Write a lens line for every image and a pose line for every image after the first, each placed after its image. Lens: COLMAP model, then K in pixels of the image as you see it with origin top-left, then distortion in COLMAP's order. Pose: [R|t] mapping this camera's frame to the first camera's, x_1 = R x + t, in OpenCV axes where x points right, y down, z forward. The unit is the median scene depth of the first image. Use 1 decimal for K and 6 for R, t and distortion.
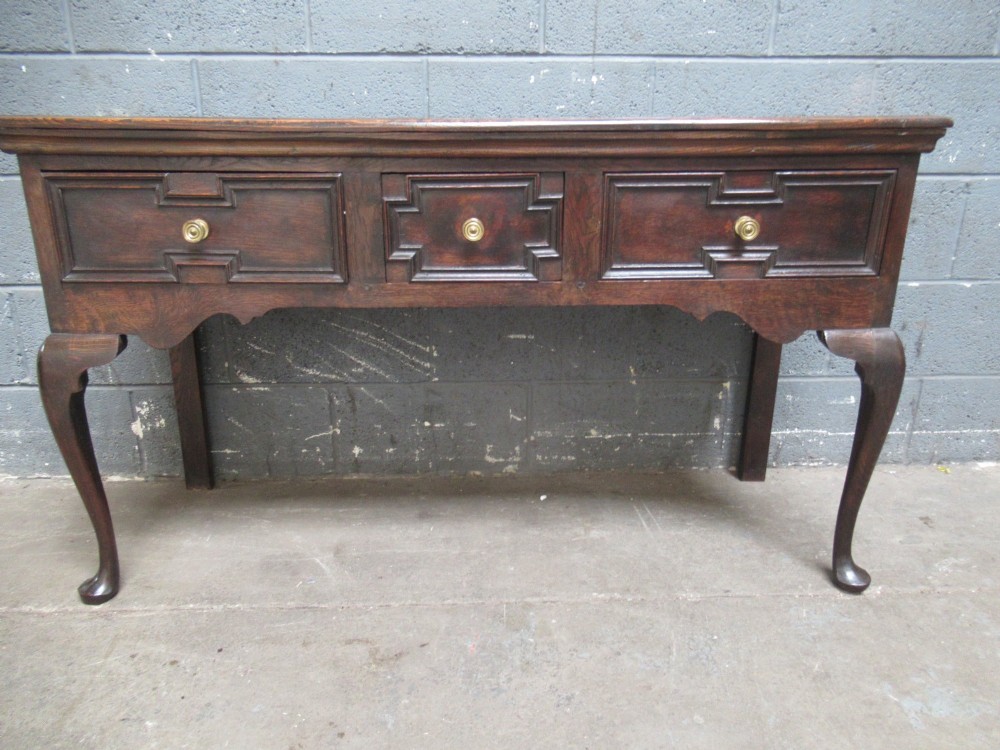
lens RADIAL K [[745.3, 0, 484.5], [0, 745.3, 380.2], [0, 0, 1]] dist [-0.012270, 0.005677]
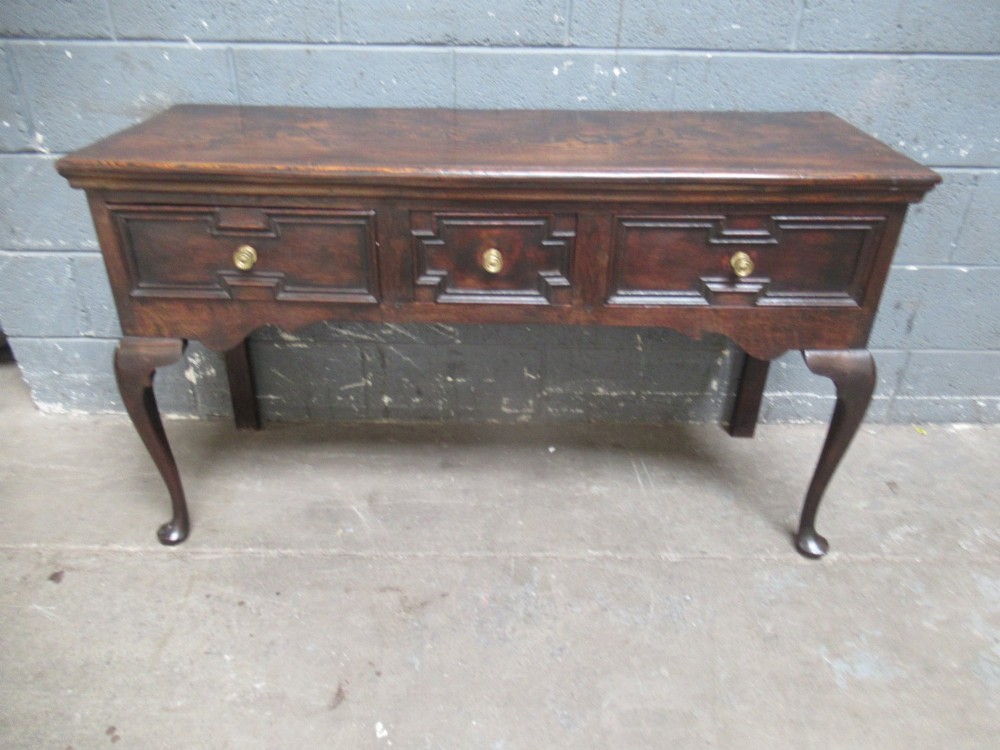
lens RADIAL K [[745.3, 0, 482.7], [0, 745.3, 379.9], [0, 0, 1]] dist [-0.012270, 0.005677]
pose [[0.999155, 0.027673, -0.030373, 0.006697], [-0.020982, 0.979175, 0.201931, -0.201671], [0.035328, -0.201123, 0.978929, -0.098264]]
